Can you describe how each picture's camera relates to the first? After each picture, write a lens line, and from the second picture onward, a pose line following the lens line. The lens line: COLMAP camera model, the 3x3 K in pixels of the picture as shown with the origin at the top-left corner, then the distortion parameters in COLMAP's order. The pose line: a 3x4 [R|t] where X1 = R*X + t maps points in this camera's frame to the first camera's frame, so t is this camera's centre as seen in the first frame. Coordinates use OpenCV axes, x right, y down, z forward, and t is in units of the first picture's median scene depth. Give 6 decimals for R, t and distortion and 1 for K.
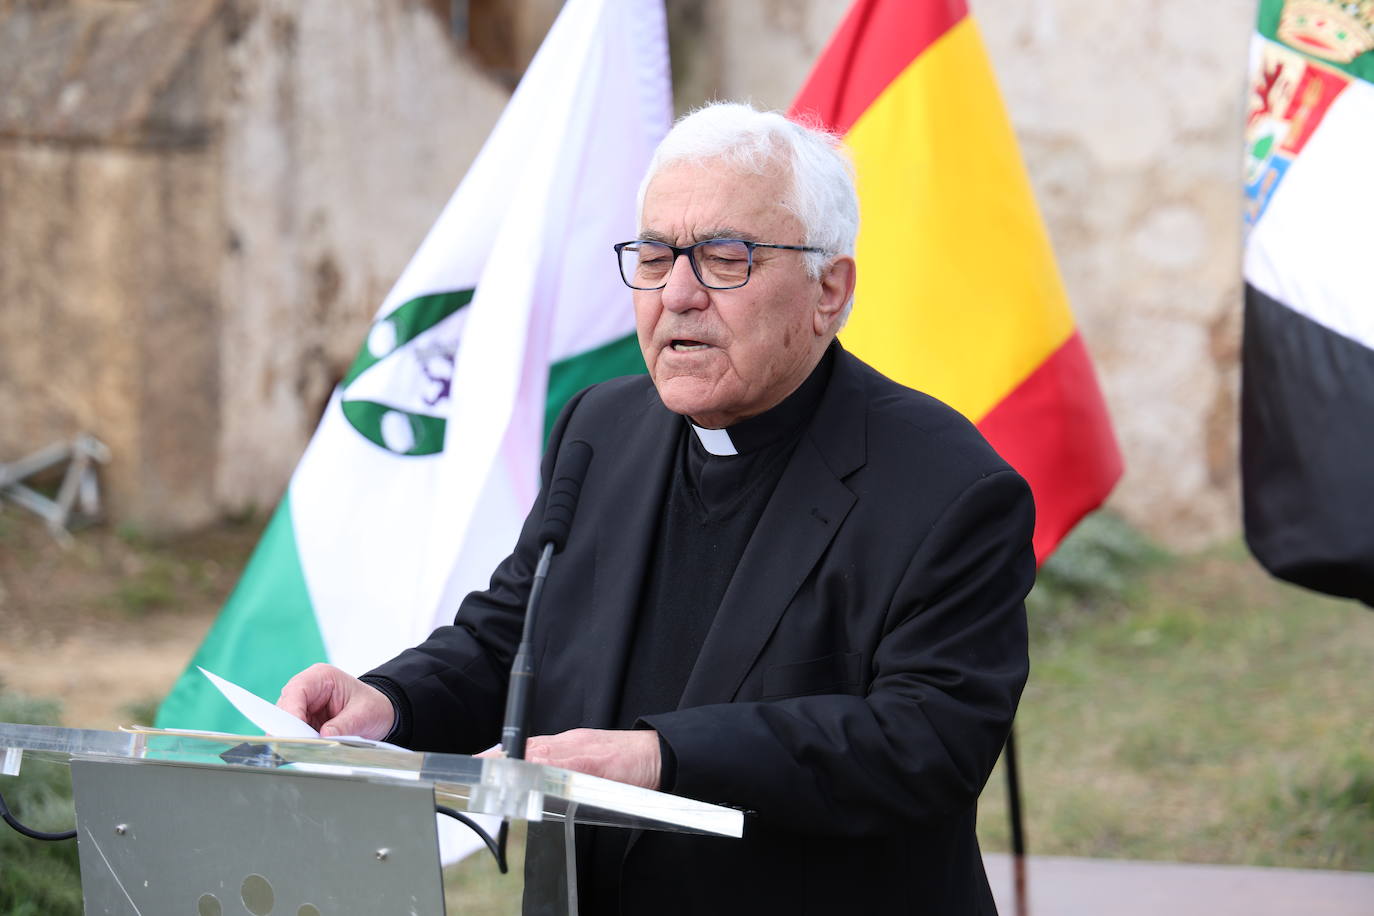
lens RADIAL K [[3260.3, 0, 687.0], [0, 3260.3, 445.3], [0, 0, 1]] dist [0.419791, 0.000000]
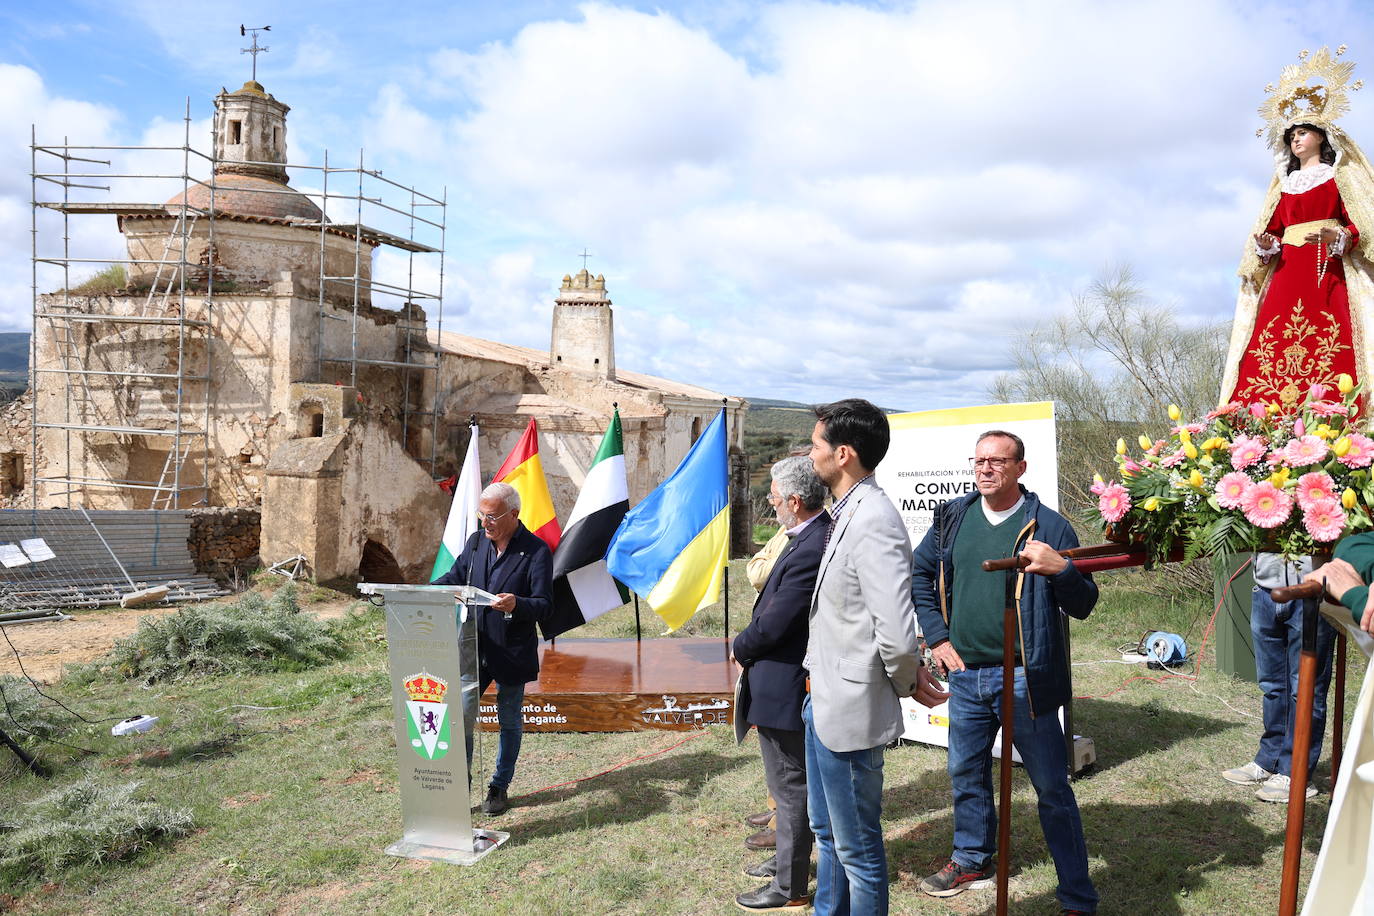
lens RADIAL K [[935.6, 0, 696.9], [0, 935.6, 458.8], [0, 0, 1]] dist [-0.085728, 0.061942]
pose [[0.968196, 0.021625, 0.249258, -0.012464], [0.006688, 0.993665, -0.112185, 0.009761], [-0.250104, 0.110284, 0.961917, -0.111193]]
